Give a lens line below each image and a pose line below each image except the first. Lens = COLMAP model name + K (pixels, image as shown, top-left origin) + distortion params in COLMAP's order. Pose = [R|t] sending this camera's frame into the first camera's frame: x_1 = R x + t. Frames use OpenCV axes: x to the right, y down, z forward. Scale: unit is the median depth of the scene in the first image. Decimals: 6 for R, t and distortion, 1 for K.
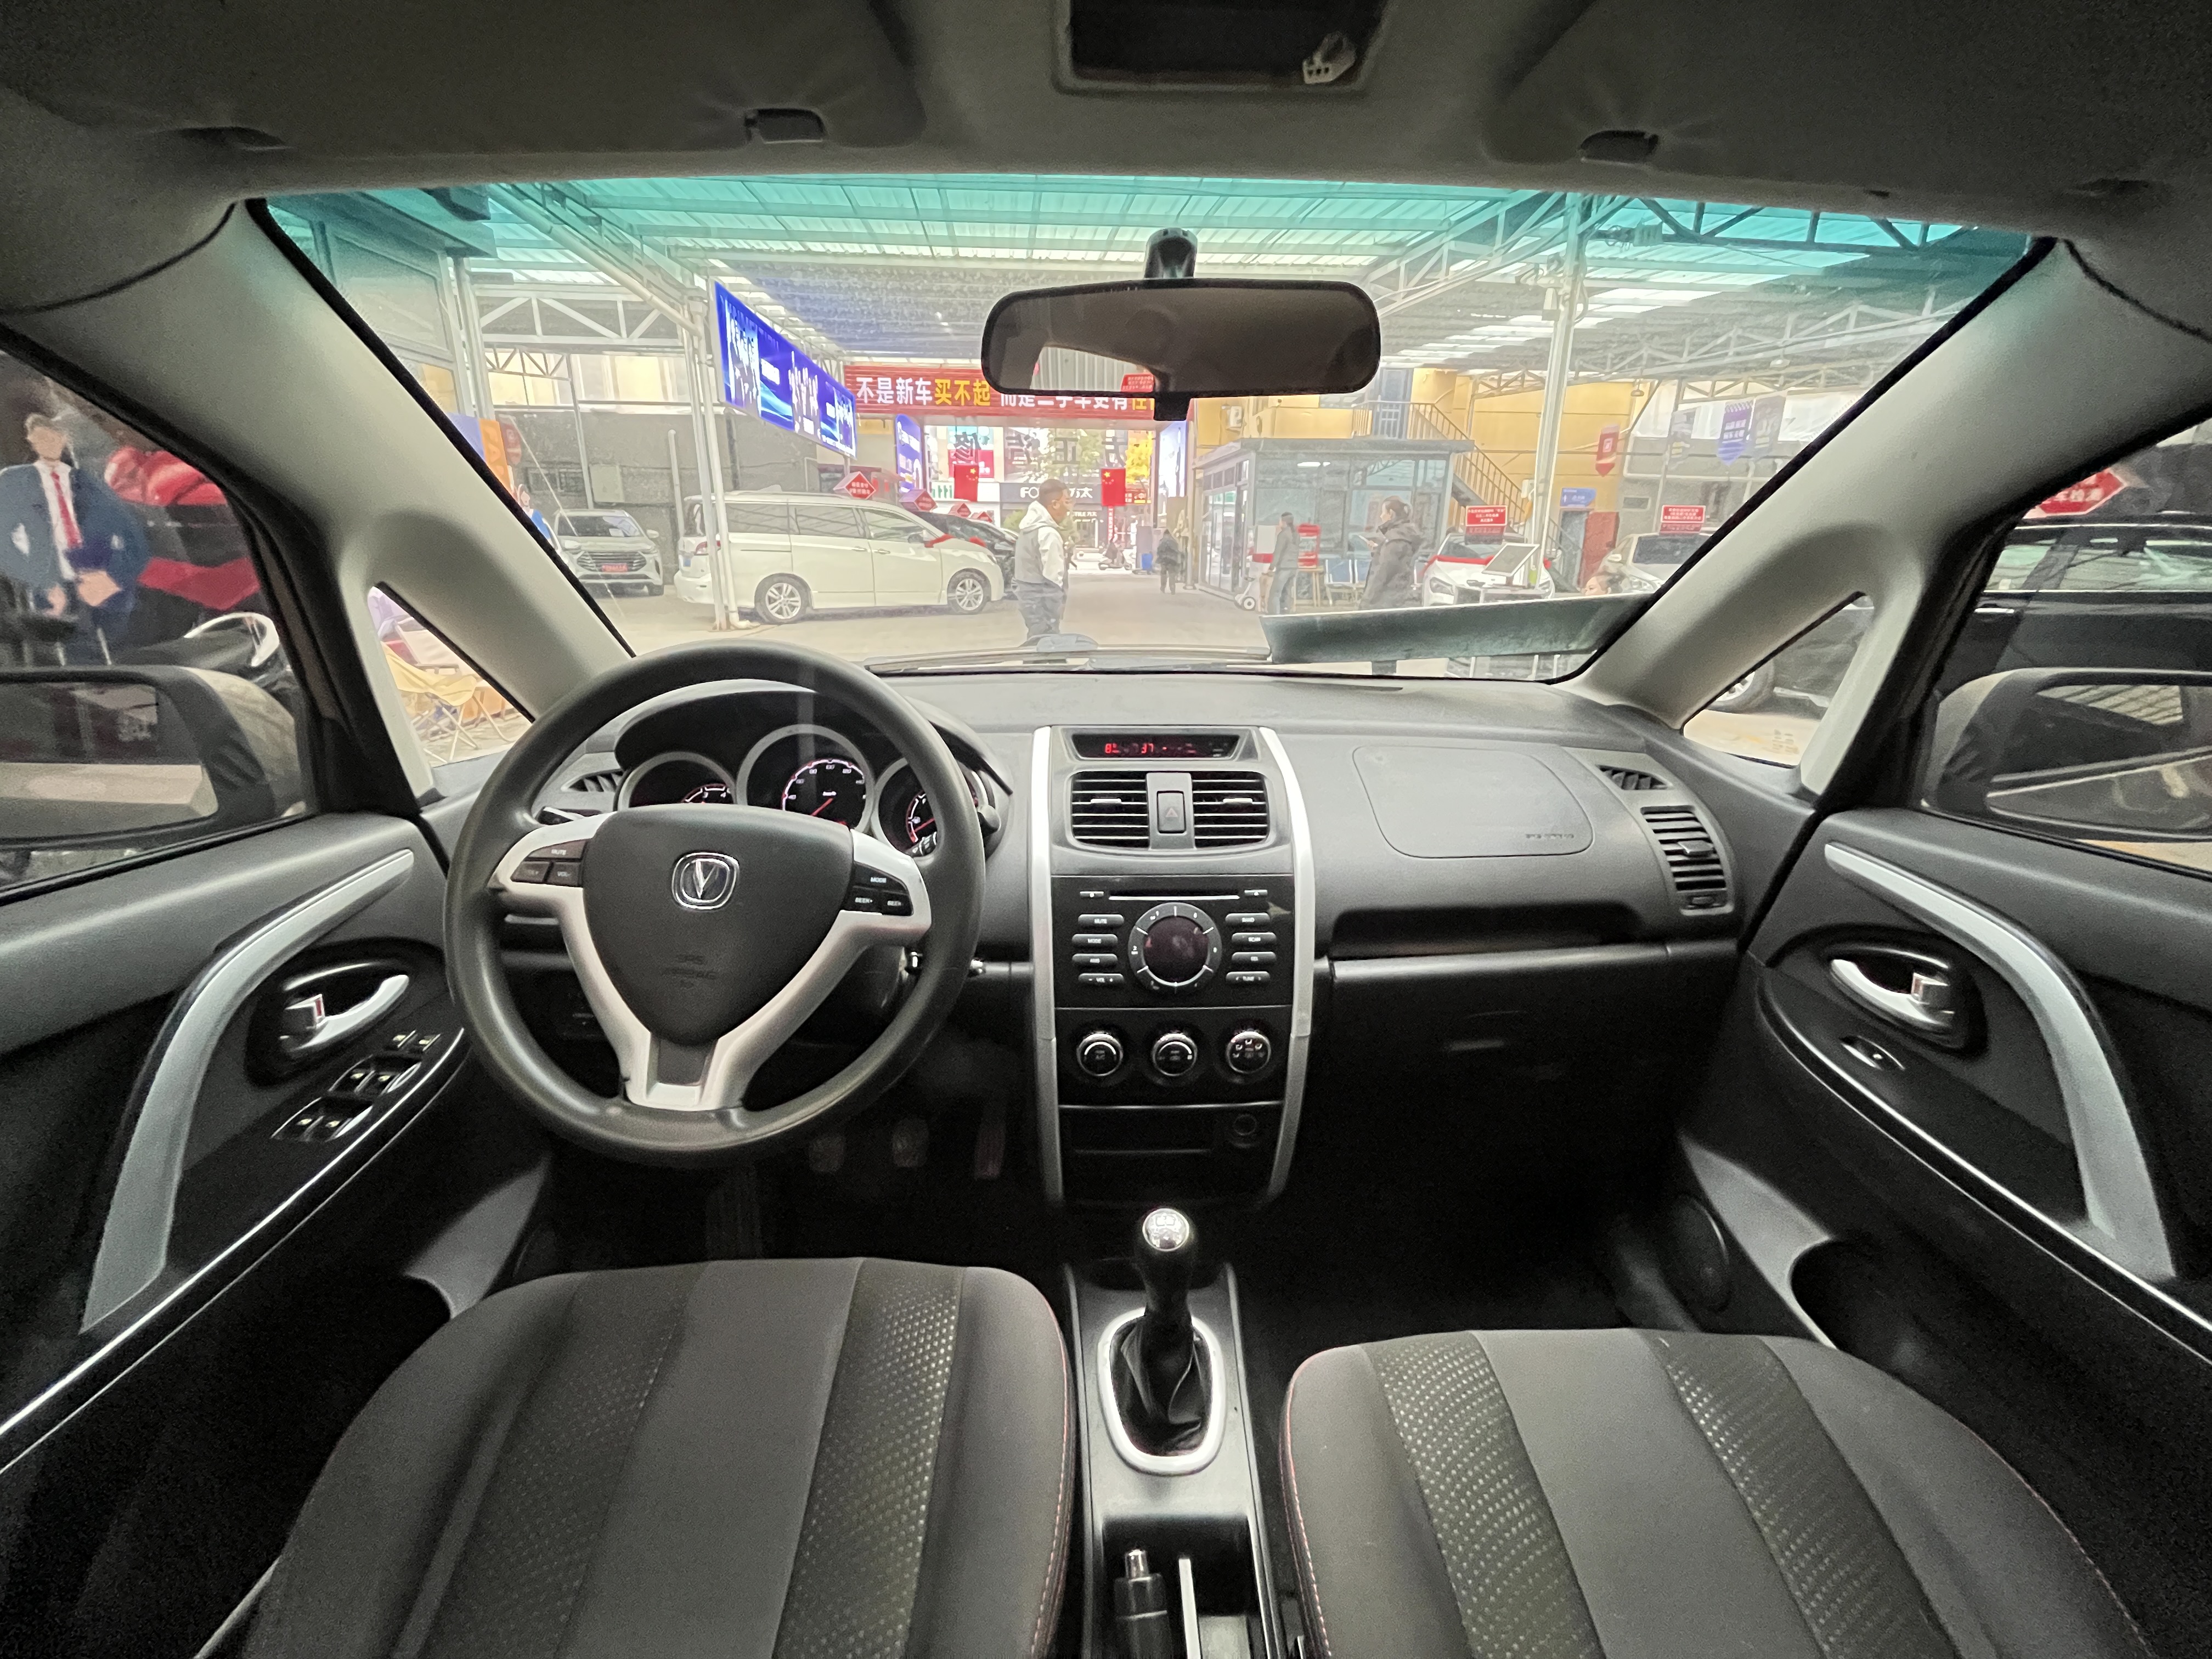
lens RADIAL K [[895.1, 0, 1112.0], [0, 895.1, 832.9], [0, 0, 1]] dist [-0.005590, -0.000092]
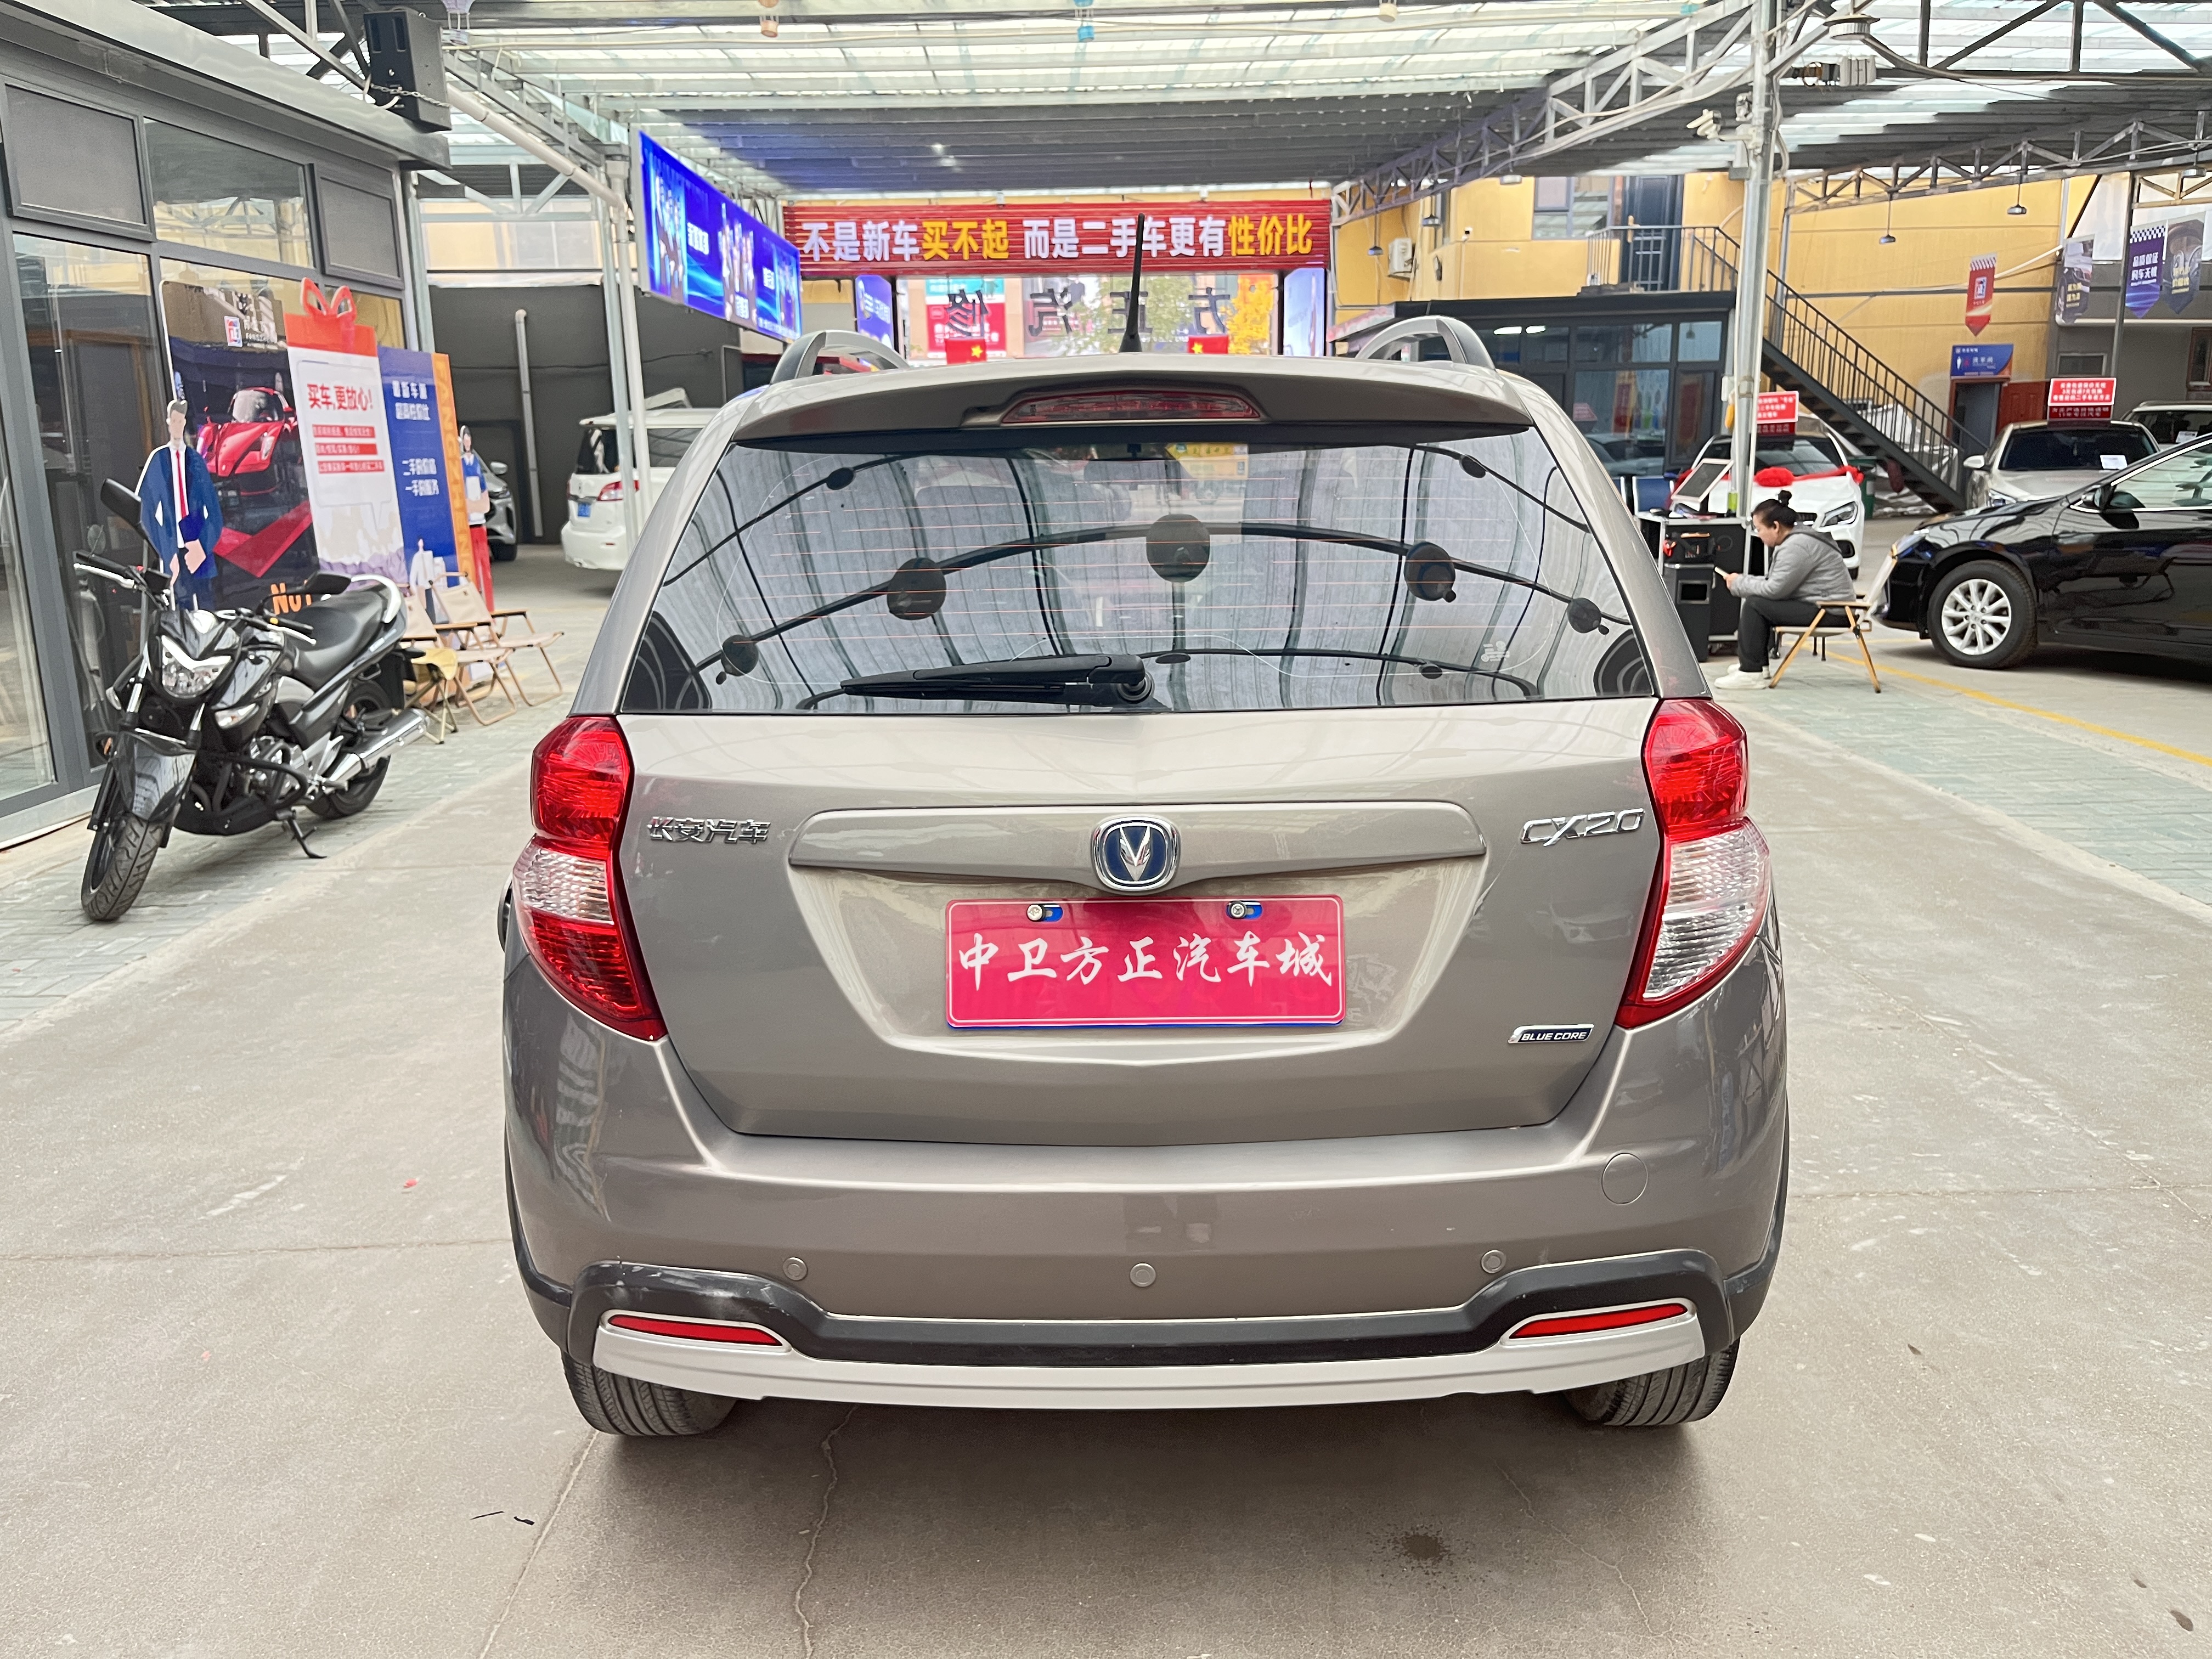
lens RADIAL K [[1661.6, 0, 1104.3], [0, 1661.6, 821.8], [0, 0, 1]] dist [0.097228, -0.150914]
pose [[0.997407, -0.015074, -0.070374, 0.013886], [0.008193, 0.995245, -0.097060, 0.053818], [0.071503, 0.096232, 0.992787, -0.196490]]
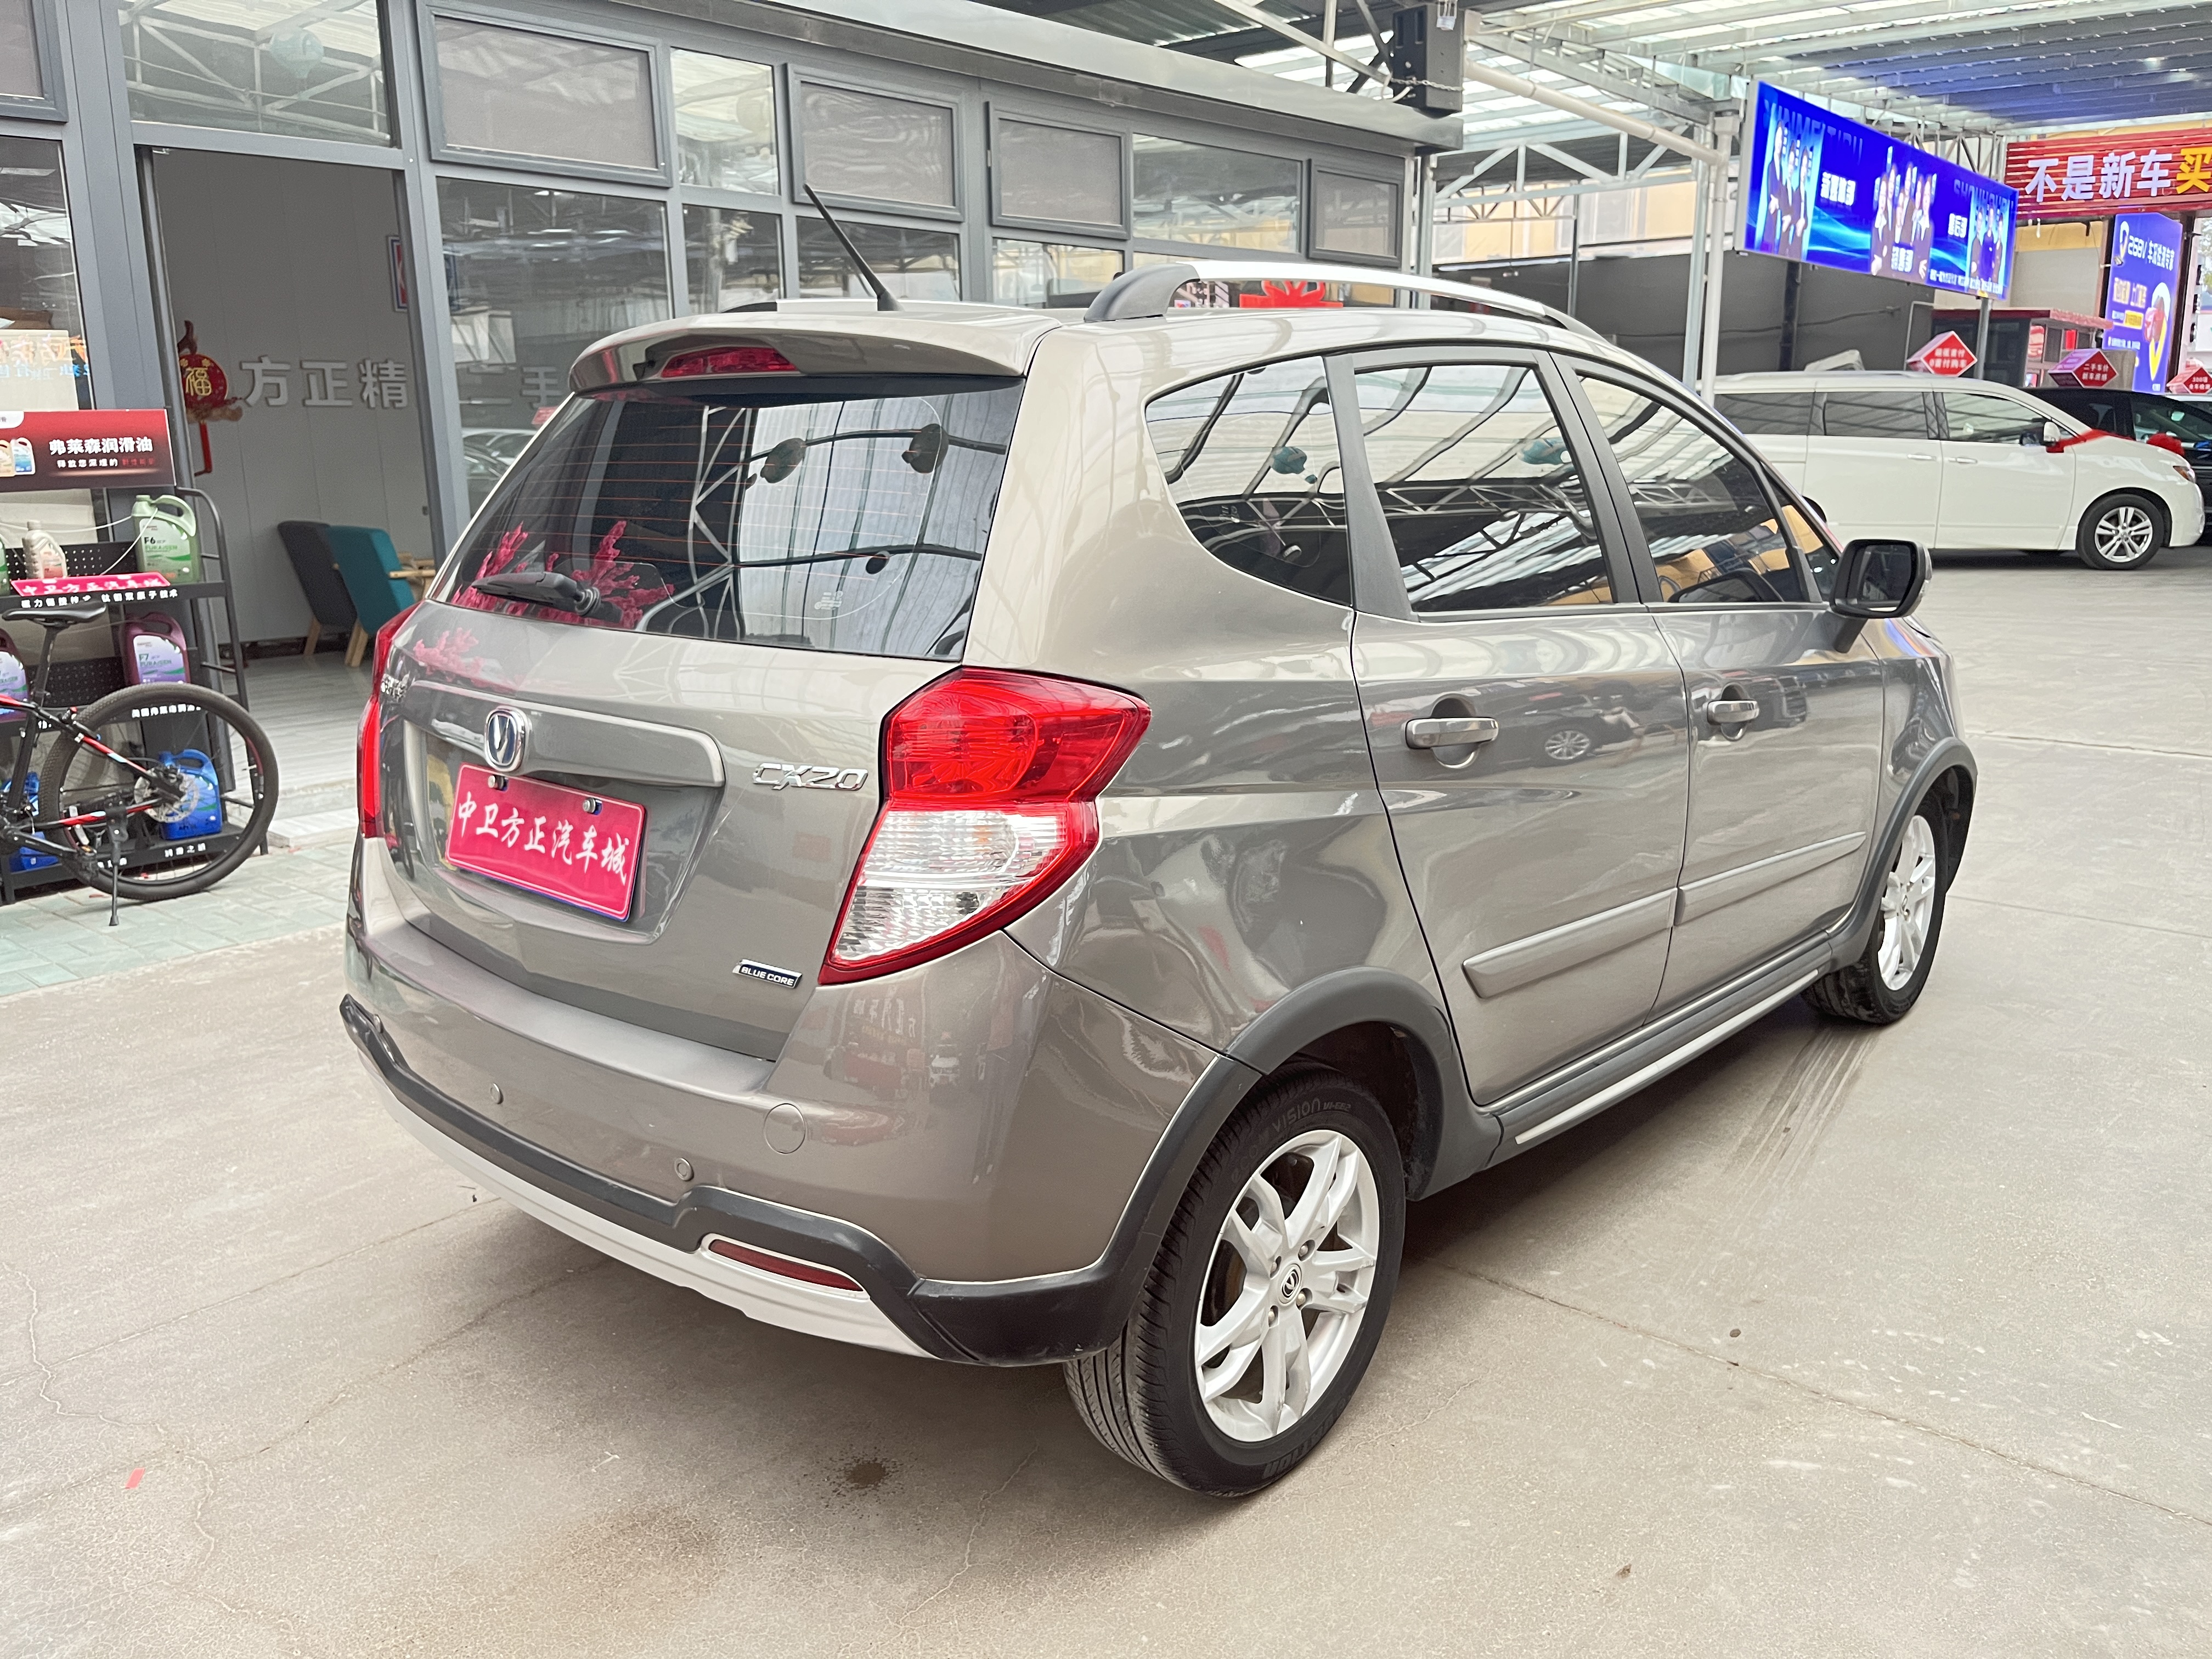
lens RADIAL K [[1661.6, 0, 1104.3], [0, 1661.6, 821.8], [0, 0, 1]] dist [0.097228, -0.150914]
pose [[0.707803, 0.141328, -0.692128, 0.131136], [-0.203417, 0.979059, -0.008108, 0.043235], [0.676488, 0.146529, 0.721729, -0.149930]]
